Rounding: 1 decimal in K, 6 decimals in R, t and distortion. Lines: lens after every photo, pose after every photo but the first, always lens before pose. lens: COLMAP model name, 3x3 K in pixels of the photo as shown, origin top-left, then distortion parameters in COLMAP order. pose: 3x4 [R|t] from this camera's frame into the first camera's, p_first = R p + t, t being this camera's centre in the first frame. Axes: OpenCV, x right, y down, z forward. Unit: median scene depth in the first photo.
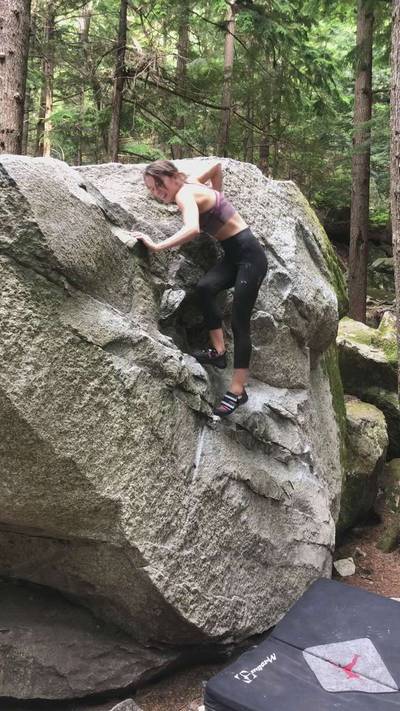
lens RADIAL K [[670.4, 0, 204.4], [0, 670.4, 352.6], [0, 0, 1]] dist [0.067605, 0.000000]
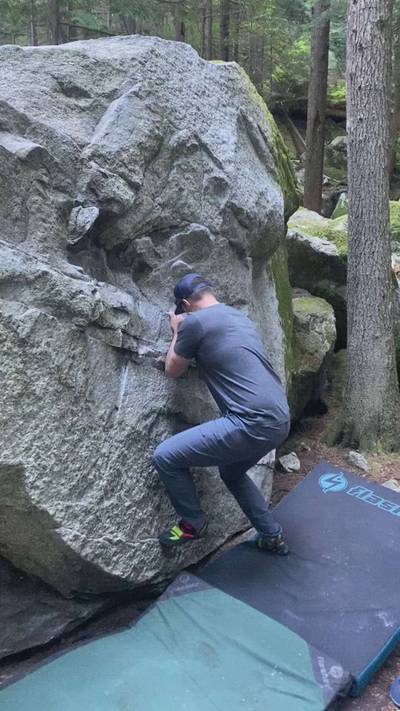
lens RADIAL K [[613.6, 0, 198.5], [0, 613.6, 358.5], [0, 0, 1]] dist [0.092939, -0.143223]
pose [[0.999073, -0.027022, 0.033511, 0.068150], [0.019619, 0.978712, 0.204301, -0.063397], [-0.038319, -0.203454, 0.978334, 0.186024]]
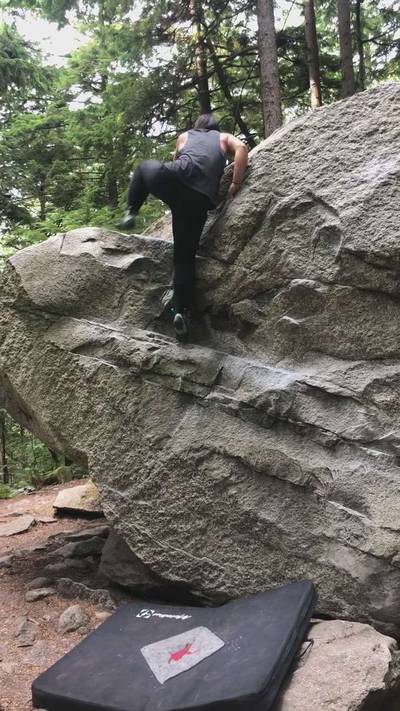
lens RADIAL K [[670.4, 0, 194.9], [0, 670.4, 353.2], [0, 0, 1]] dist [0.067605, 0.000000]
pose [[0.174903, -0.040067, -0.983770, 1.134049], [0.114206, 0.993253, -0.020149, 0.048271], [0.977940, -0.108828, 0.178298, 0.818040]]
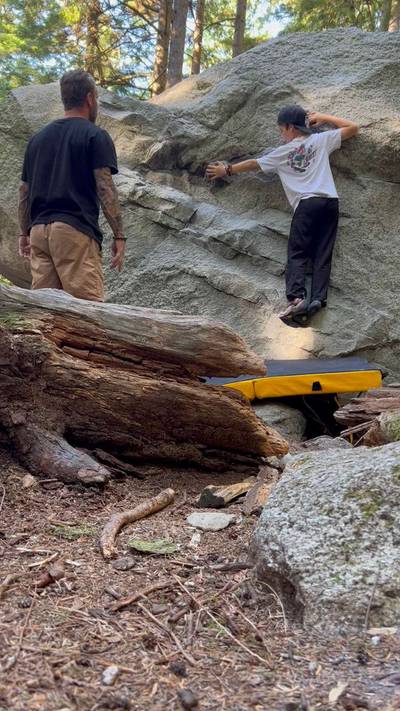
lens RADIAL K [[613.6, 0, 194.5], [0, 613.6, 354.2], [0, 0, 1]] dist [0.092939, -0.143223]
pose [[0.447333, -0.028476, -0.893914, 1.153148], [-0.044732, 0.997530, -0.054161, 0.423773], [0.893248, 0.064215, 0.444954, 0.509212]]
